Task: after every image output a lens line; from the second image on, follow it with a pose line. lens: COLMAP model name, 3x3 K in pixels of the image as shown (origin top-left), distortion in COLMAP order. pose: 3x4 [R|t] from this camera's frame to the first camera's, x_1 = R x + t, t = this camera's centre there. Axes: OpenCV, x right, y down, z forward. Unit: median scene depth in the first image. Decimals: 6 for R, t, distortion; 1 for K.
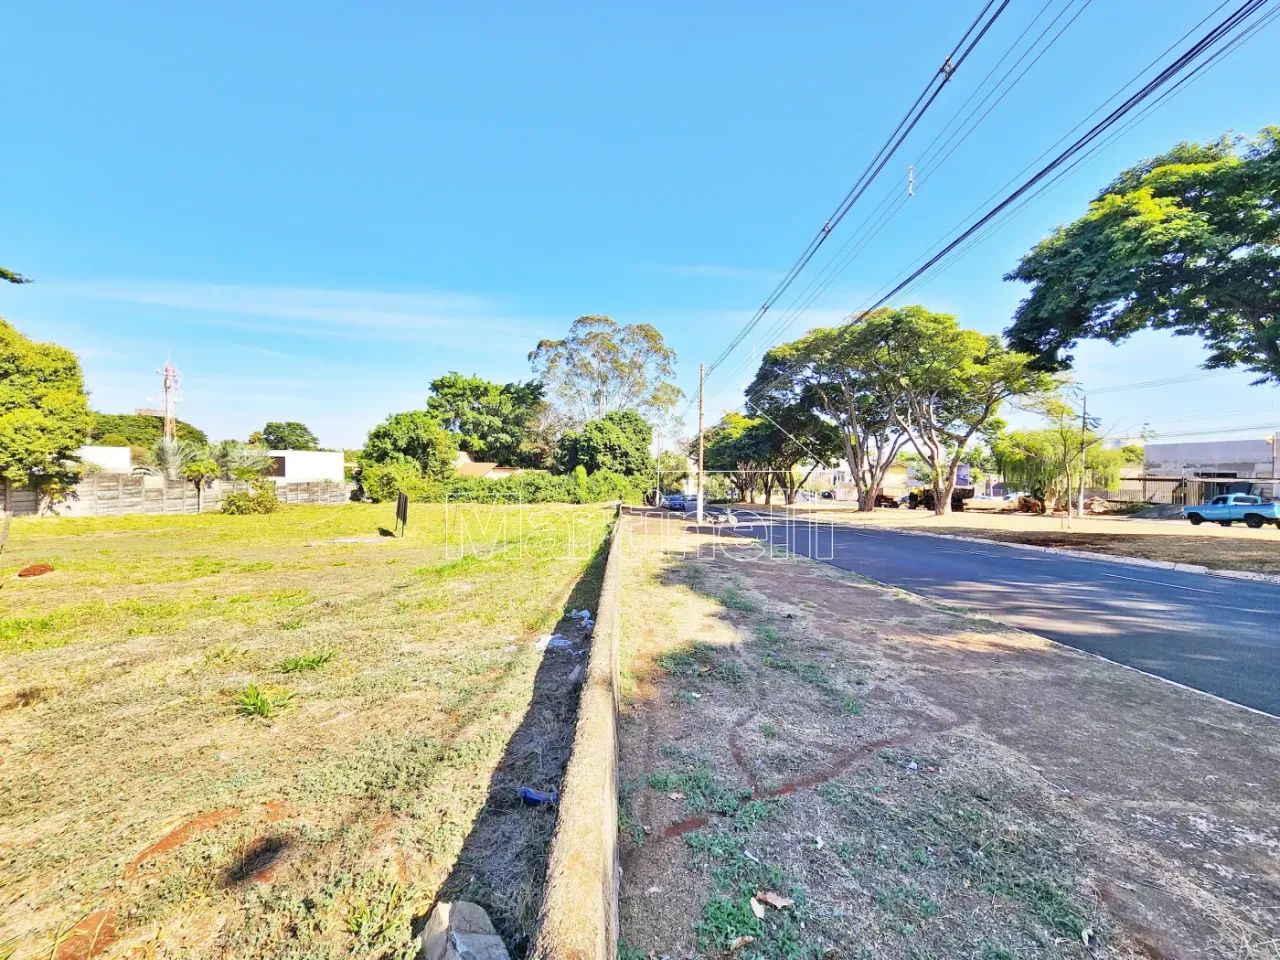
lens RADIAL K [[530.9, 0, 645.4], [0, 530.9, 466.9], [0, 0, 1]] dist [-0.001608, -0.000133]
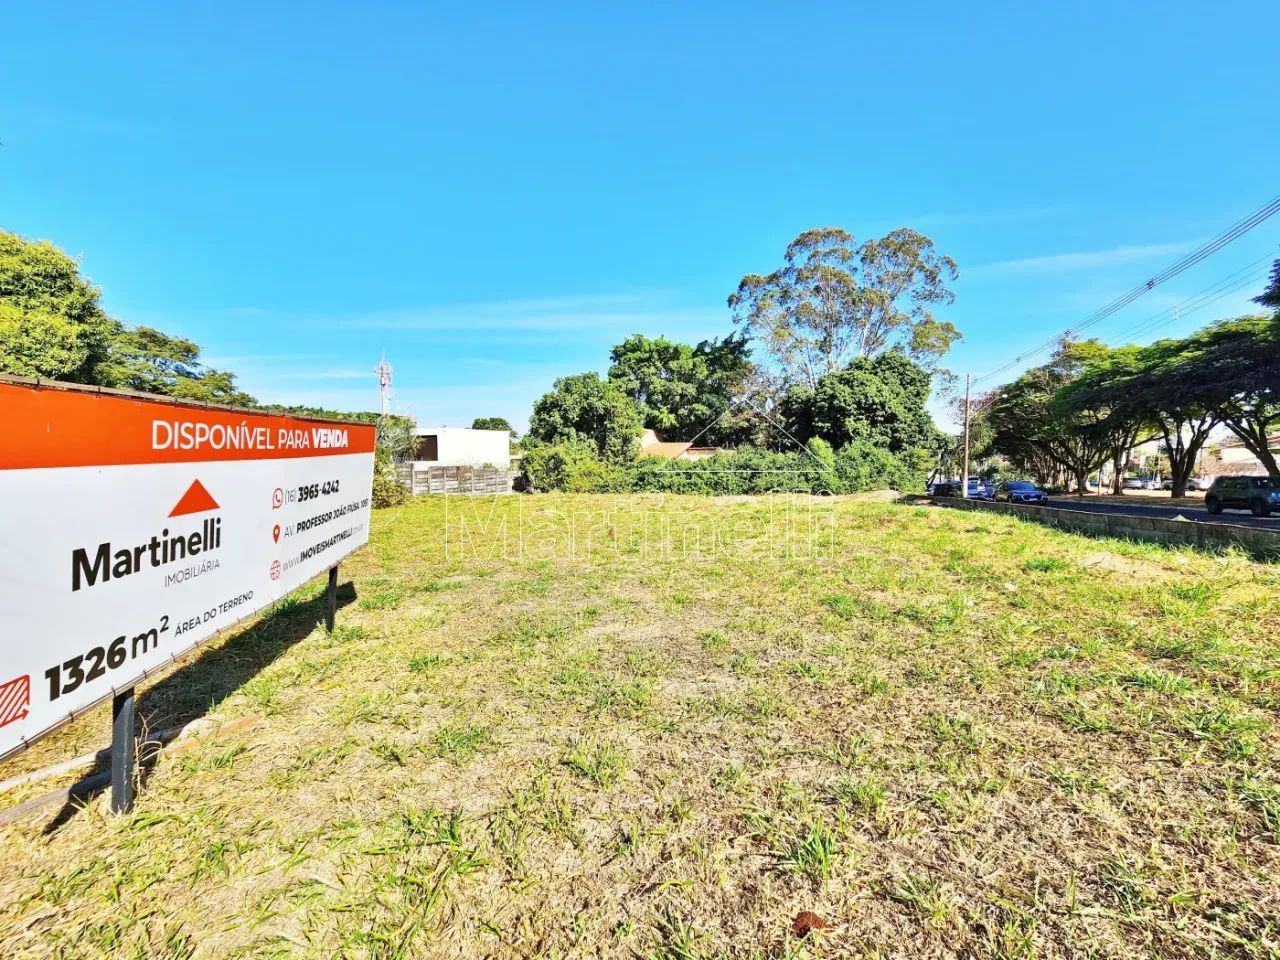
lens RADIAL K [[530.9, 0, 645.4], [0, 530.9, 466.9], [0, 0, 1]] dist [-0.001608, -0.000133]
pose [[0.941566, -0.017550, -0.336371, -0.100212], [0.022623, 0.999682, 0.011165, 0.021517], [0.336068, -0.018122, 0.941663, 0.295969]]
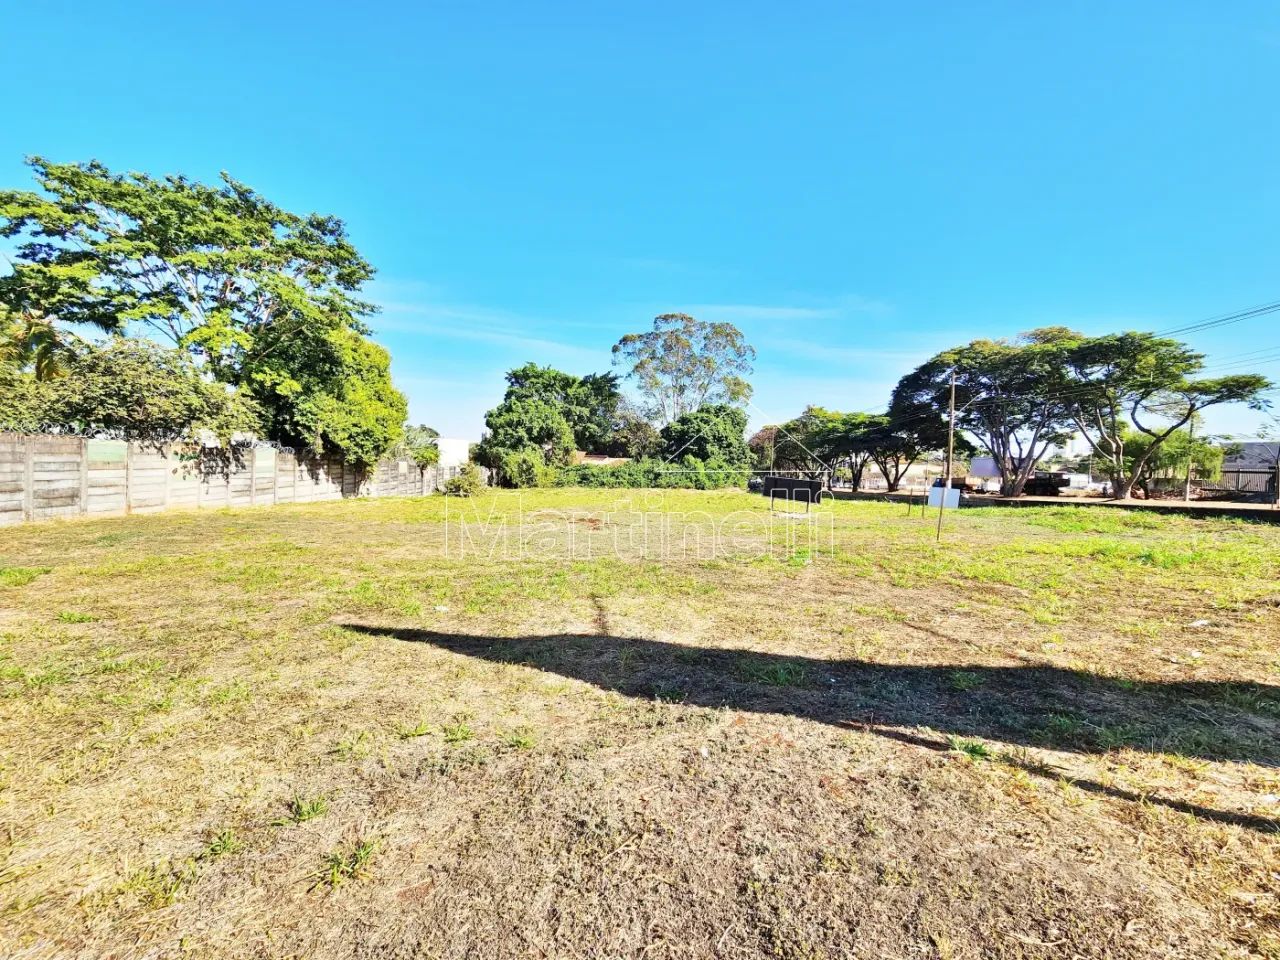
lens RADIAL K [[530.9, 0, 645.4], [0, 530.9, 466.9], [0, 0, 1]] dist [-0.001608, -0.000133]
pose [[0.997298, 0.008405, 0.072980, -0.284699], [-0.010070, 0.999697, 0.022482, -0.000997], [-0.072768, -0.023156, 0.997080, -0.075226]]
